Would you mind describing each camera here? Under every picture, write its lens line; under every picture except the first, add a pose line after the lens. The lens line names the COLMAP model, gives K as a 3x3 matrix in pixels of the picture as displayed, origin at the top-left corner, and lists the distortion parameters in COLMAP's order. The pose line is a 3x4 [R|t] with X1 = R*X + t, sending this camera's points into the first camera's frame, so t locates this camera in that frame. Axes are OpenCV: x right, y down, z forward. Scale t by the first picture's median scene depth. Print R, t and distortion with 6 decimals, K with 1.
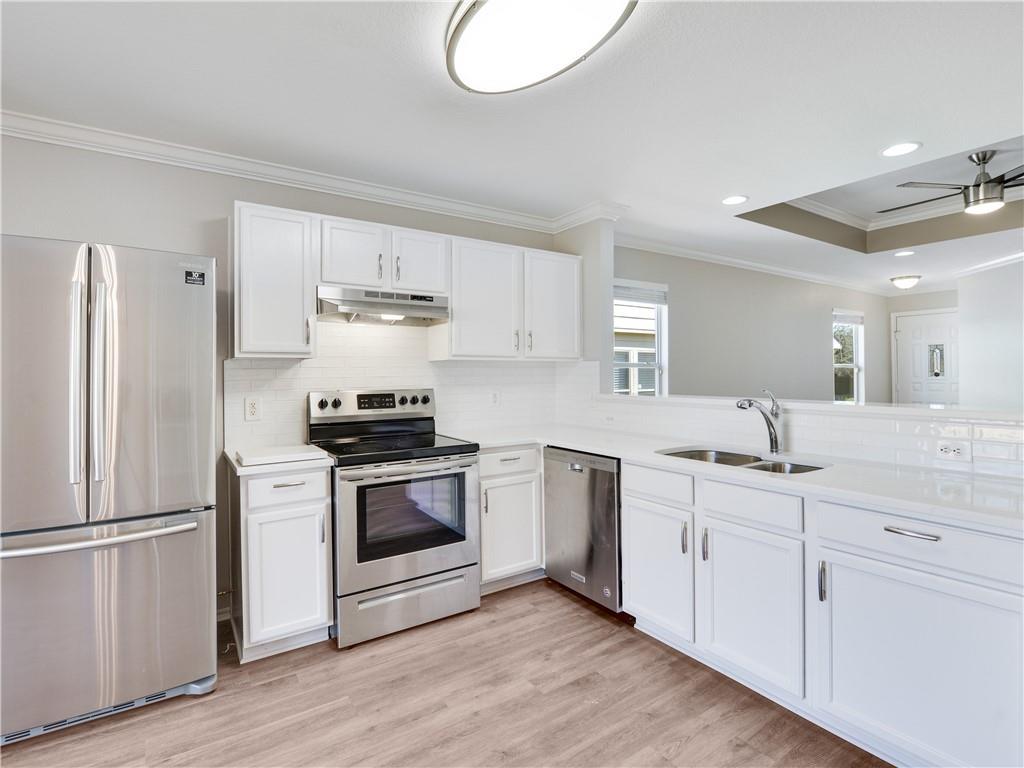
lens RADIAL K [[515.7, 0, 512.0], [0, 515.7, 384.0], [0, 0, 1]] dist [0.000762, 0.000528]
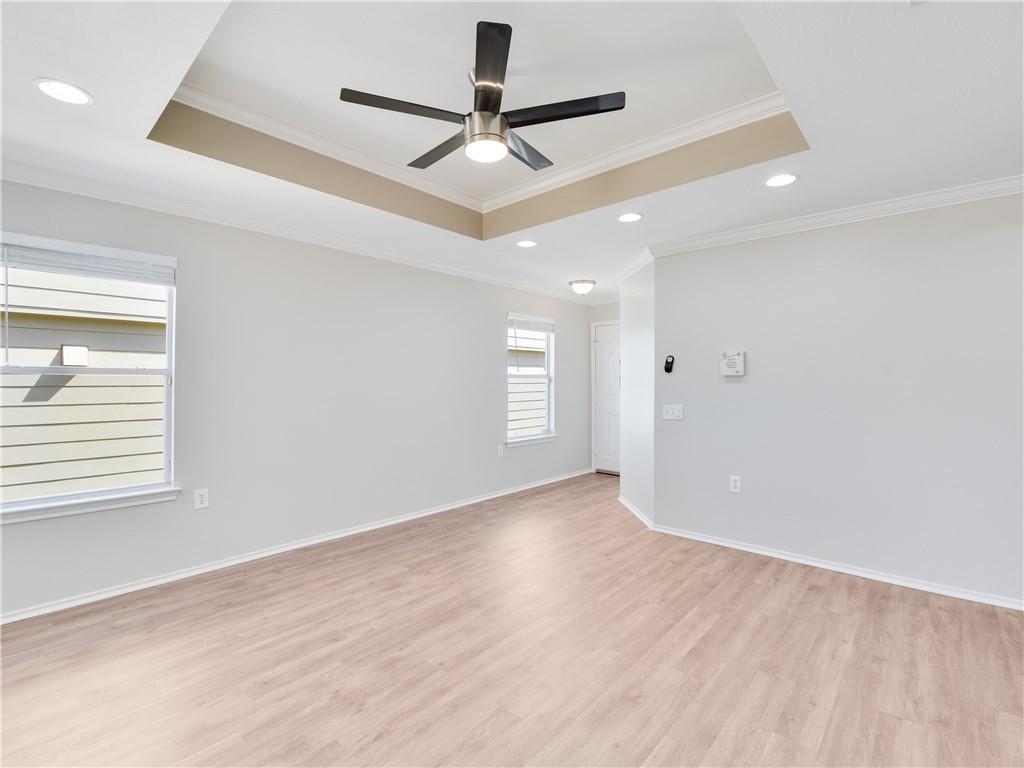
lens RADIAL K [[469.4, 0, 512.0], [0, 469.4, 384.0], [0, 0, 1]] dist [-0.035917, -0.000090]
pose [[0.971330, 0.006449, 0.237649, 0.784795], [-0.002419, 0.999848, -0.017248, -0.013150], [-0.237724, 0.016178, 0.971198, 0.372996]]
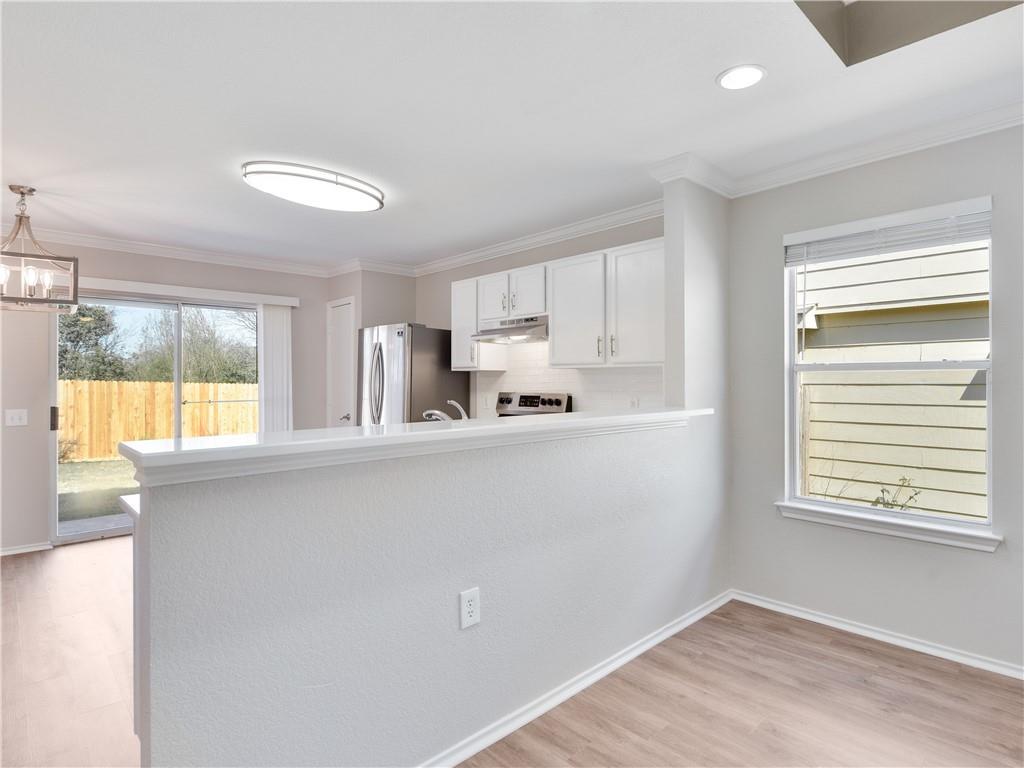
lens RADIAL K [[547.3, 0, 517.6], [0, 547.3, 380.3], [0, 0, 1]] dist [-0.005181, -0.001803]
pose [[0.166972, 0.007214, -0.985935, 0.951879], [-0.016105, 0.999860, 0.004588, -0.022167], [0.985830, 0.015112, 0.167065, 0.639693]]
